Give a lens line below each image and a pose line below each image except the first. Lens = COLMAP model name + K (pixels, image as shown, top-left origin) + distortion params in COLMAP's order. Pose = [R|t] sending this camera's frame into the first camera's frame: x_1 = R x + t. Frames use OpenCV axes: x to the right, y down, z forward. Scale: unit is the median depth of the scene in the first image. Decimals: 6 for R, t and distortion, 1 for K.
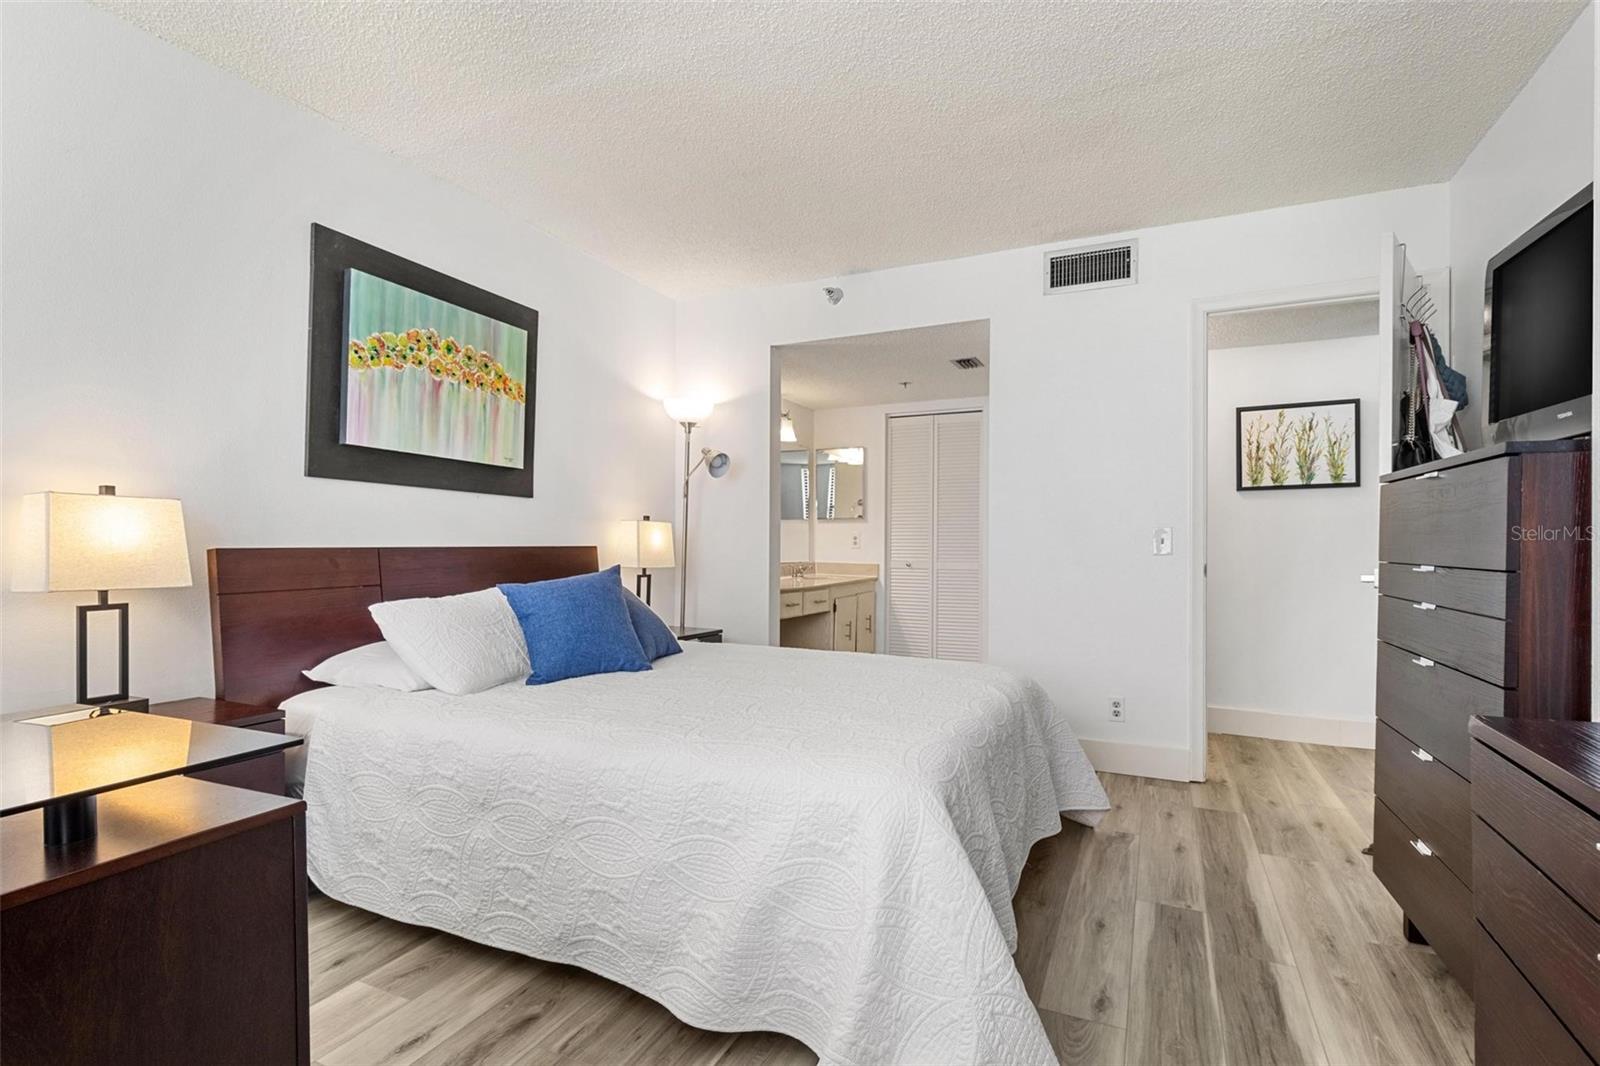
lens RADIAL K [[759.2, 0, 798.9], [0, 759.2, 546.6], [0, 0, 1]] dist [0.001711, 0.000797]
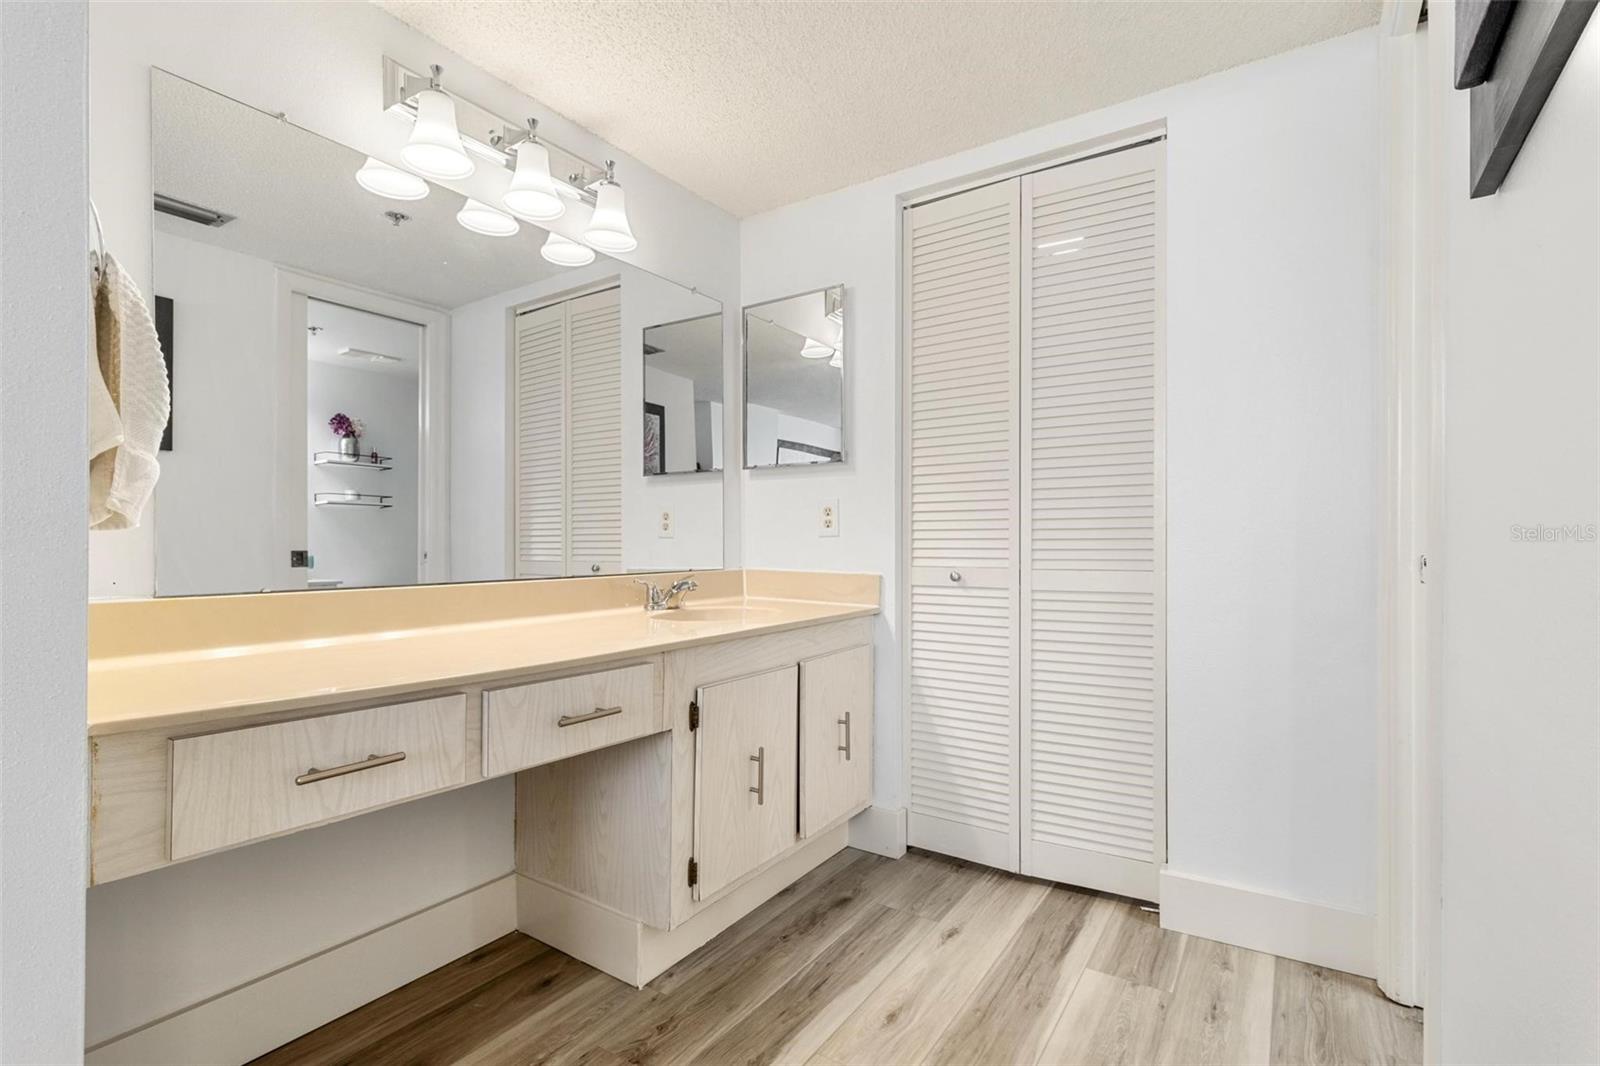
lens RADIAL K [[759.2, 0, 802.5], [0, 759.2, 539.9], [0, 0, 1]] dist [0.001711, 0.000797]
pose [[0.990187, -0.005027, -0.139656, 0.120397], [0.003910, 0.999958, -0.008276, 0.007679], [0.139691, 0.007649, 0.990166, 0.604530]]
